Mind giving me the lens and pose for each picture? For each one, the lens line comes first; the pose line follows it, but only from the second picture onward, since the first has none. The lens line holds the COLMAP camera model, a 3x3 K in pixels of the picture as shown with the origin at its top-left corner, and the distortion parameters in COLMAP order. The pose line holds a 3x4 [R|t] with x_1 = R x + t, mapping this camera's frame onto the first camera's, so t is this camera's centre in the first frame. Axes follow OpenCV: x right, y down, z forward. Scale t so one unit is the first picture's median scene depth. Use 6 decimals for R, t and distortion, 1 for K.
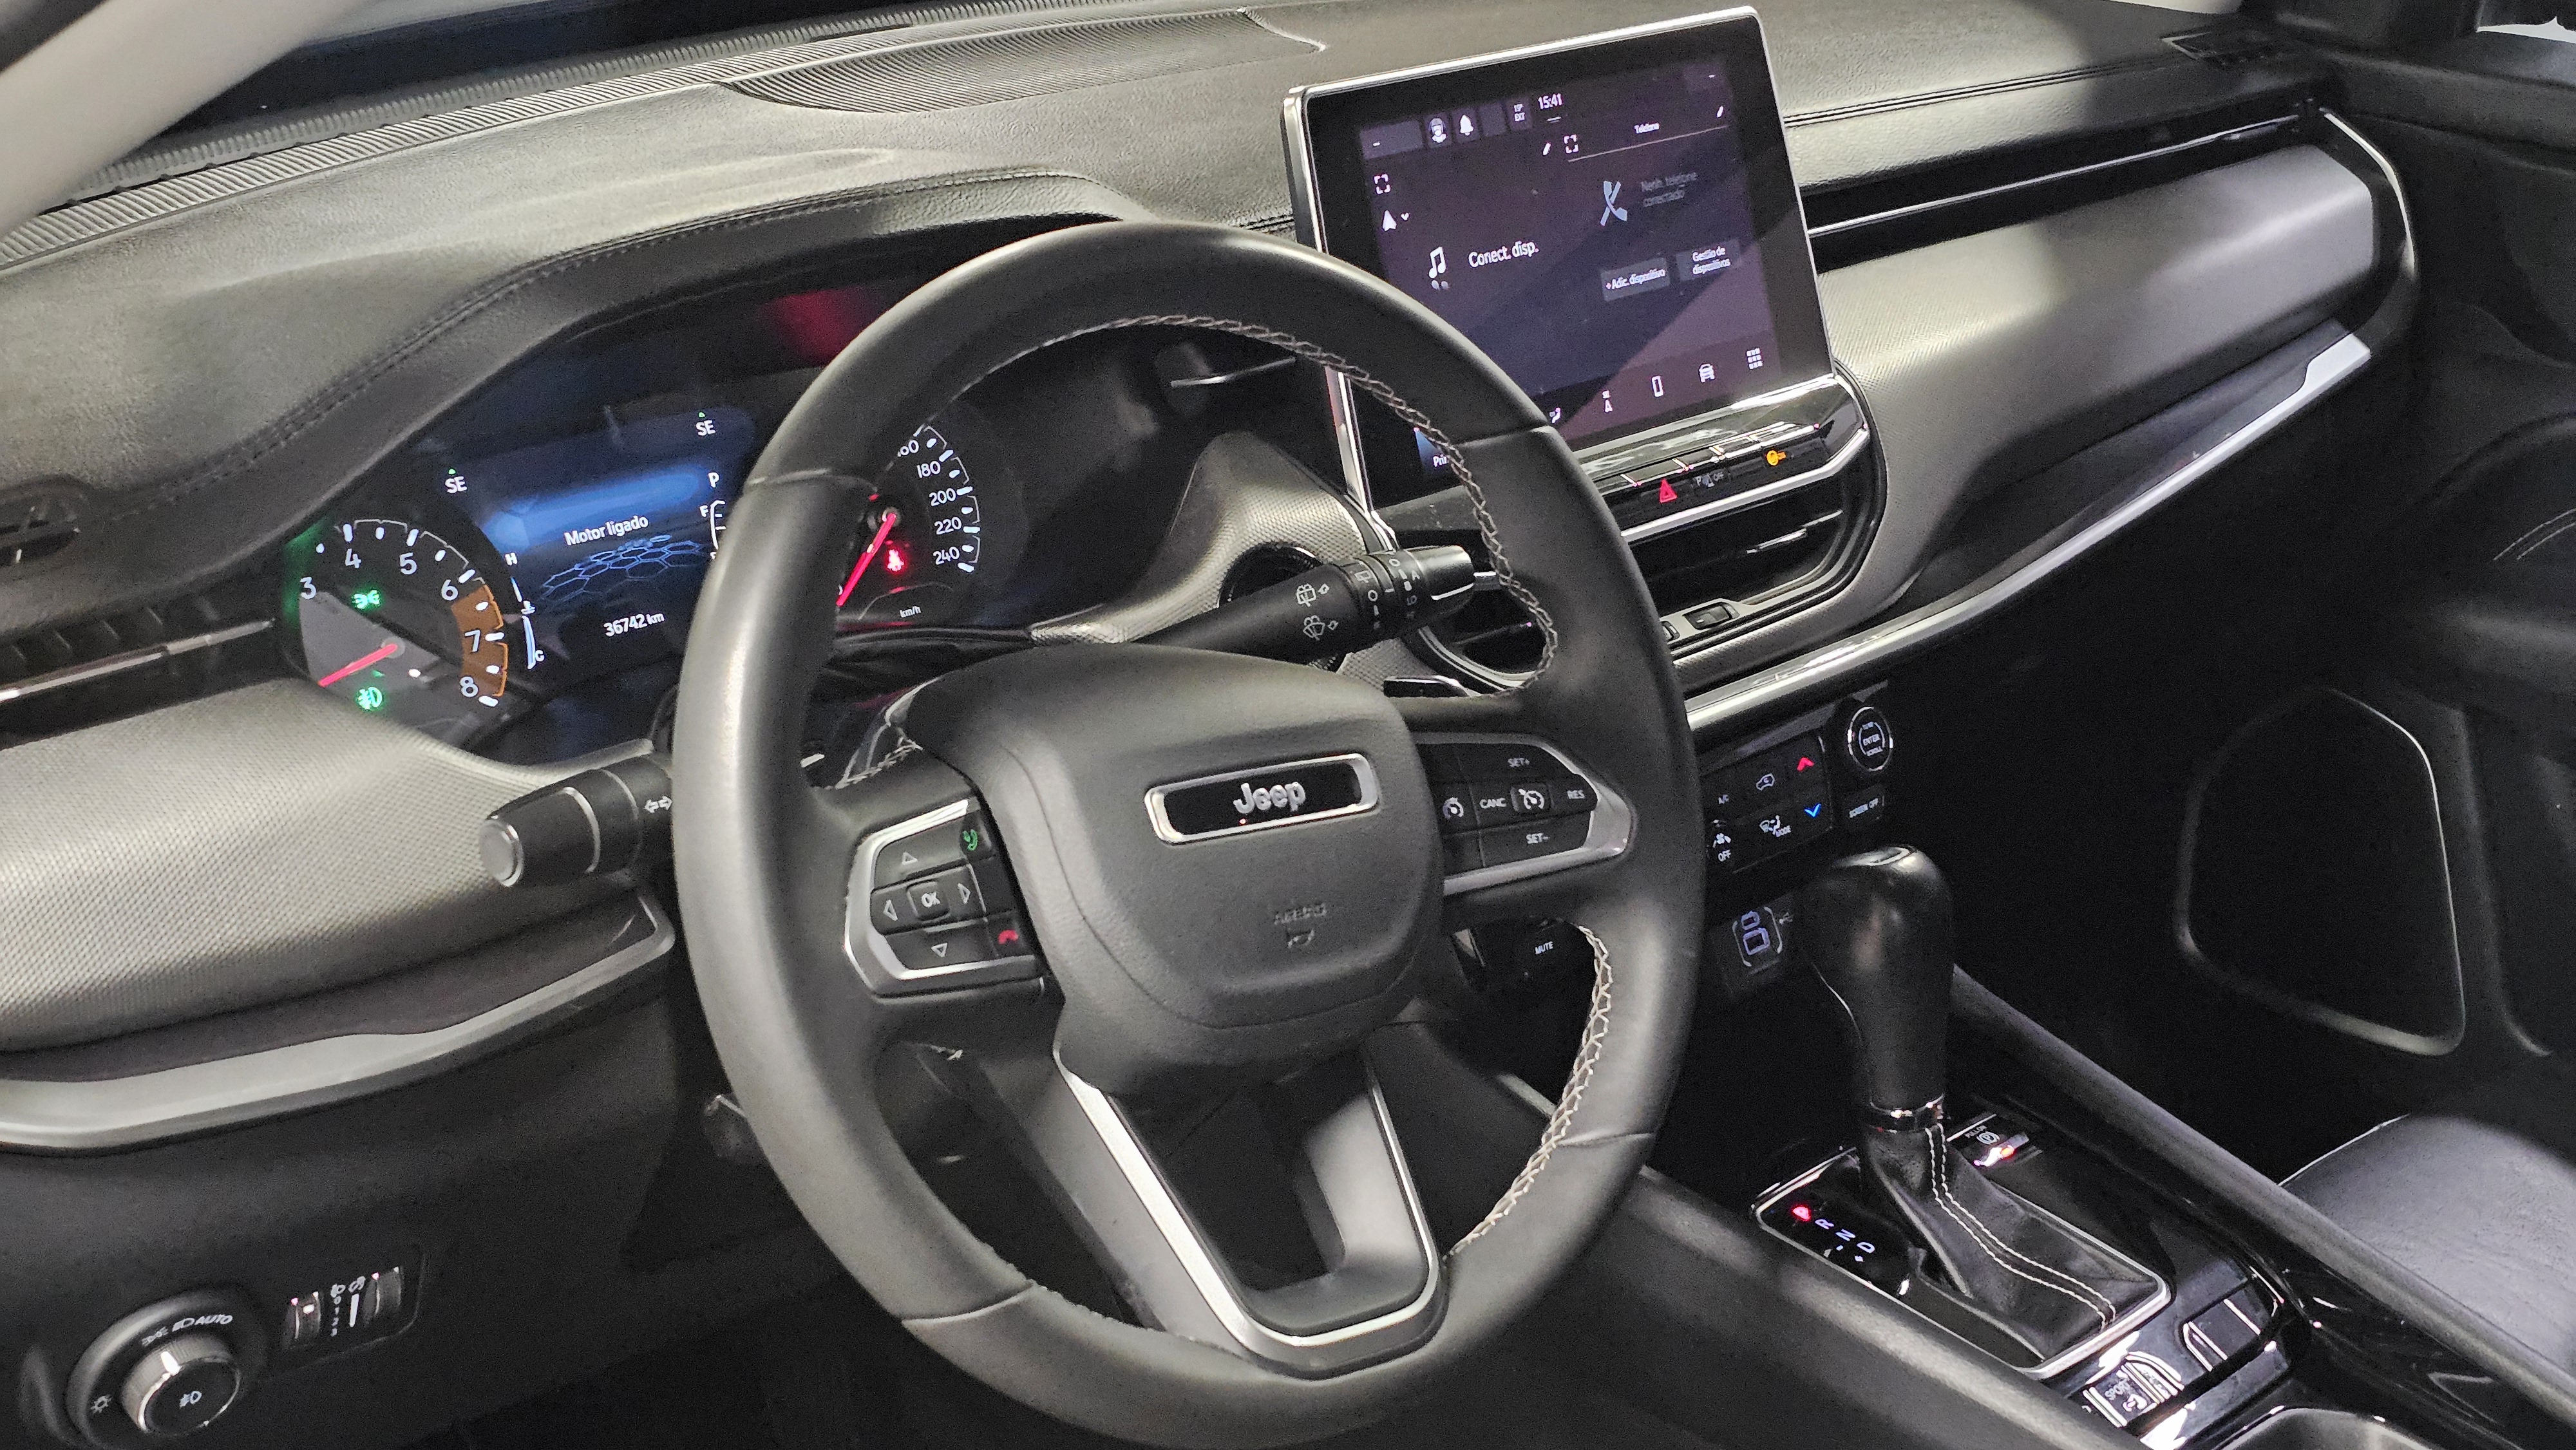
lens RADIAL K [[3394.4, 0, 1287.9], [0, 3394.4, 723.0], [0, 0, 1]] dist [0.204445, -0.586963]
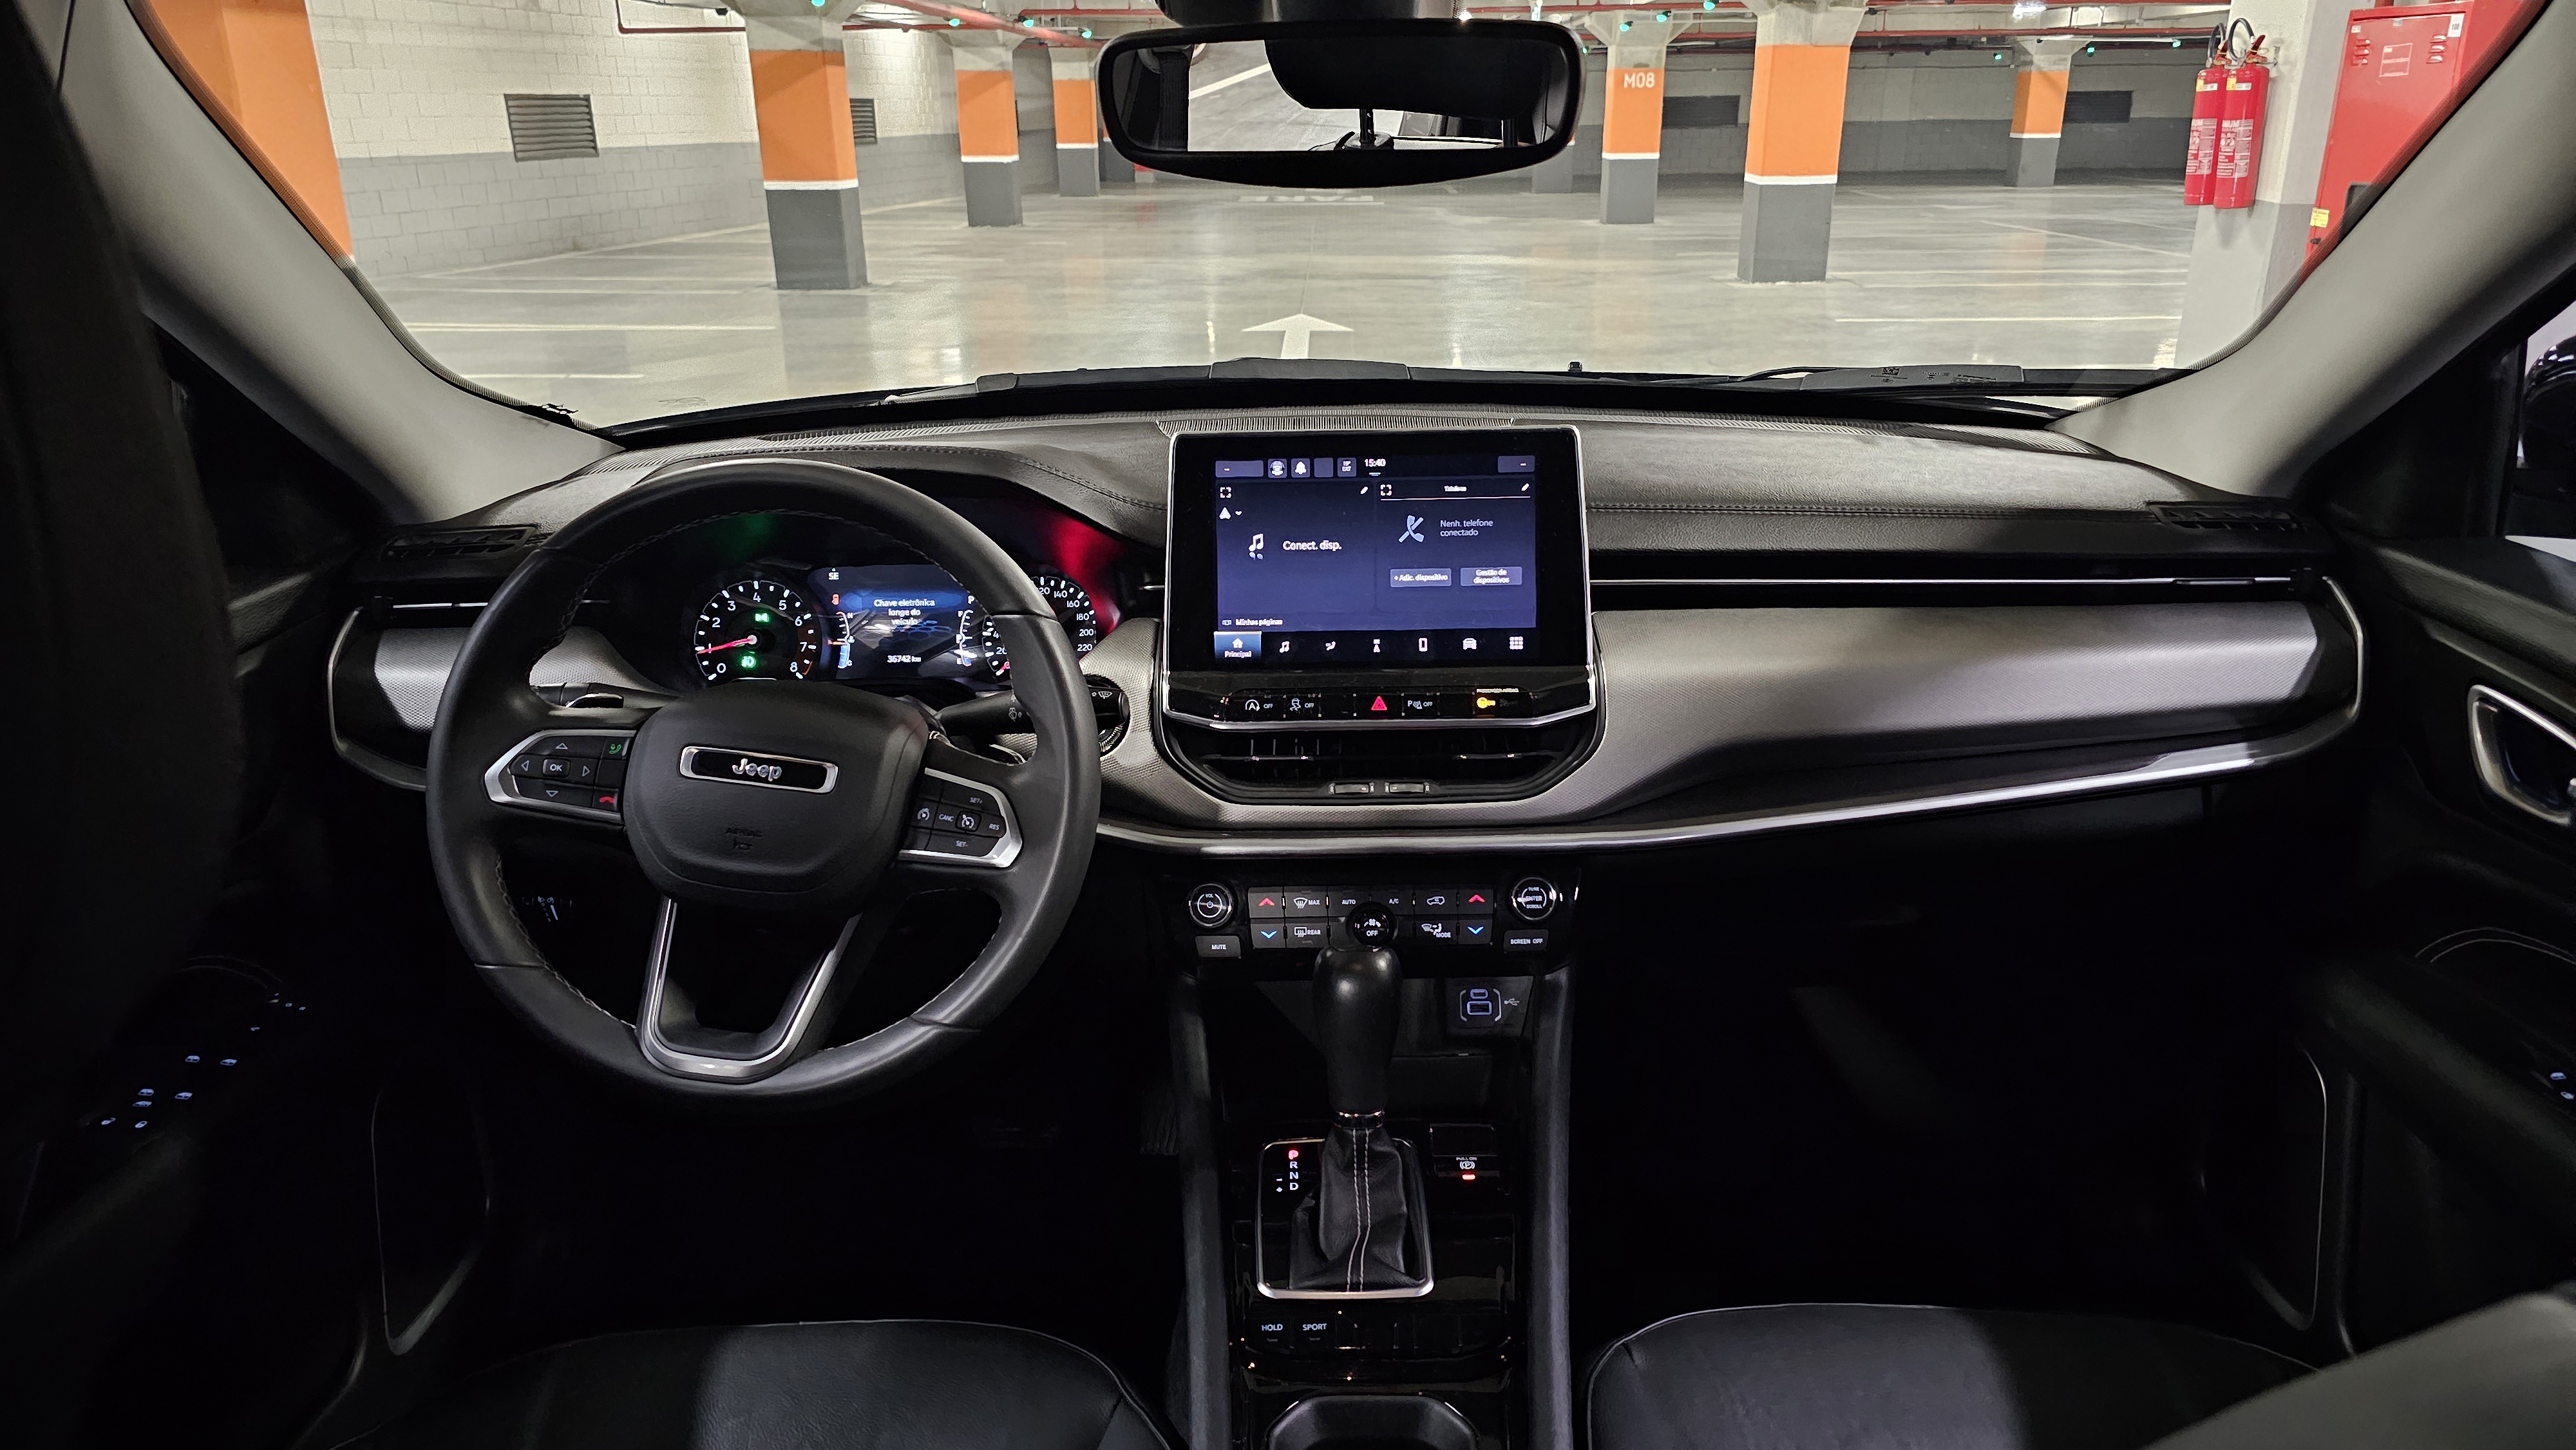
lens RADIAL K [[1715.3, 0, 1309.6], [0, 1715.3, 721.9], [0, 0, 1]] dist [0.117200, -0.163481]
pose [[0.728811, 0.201844, -0.654289, 0.627216], [-0.233863, 0.971479, 0.039196, -0.084619], [0.643539, 0.124447, 0.755229, 0.362212]]
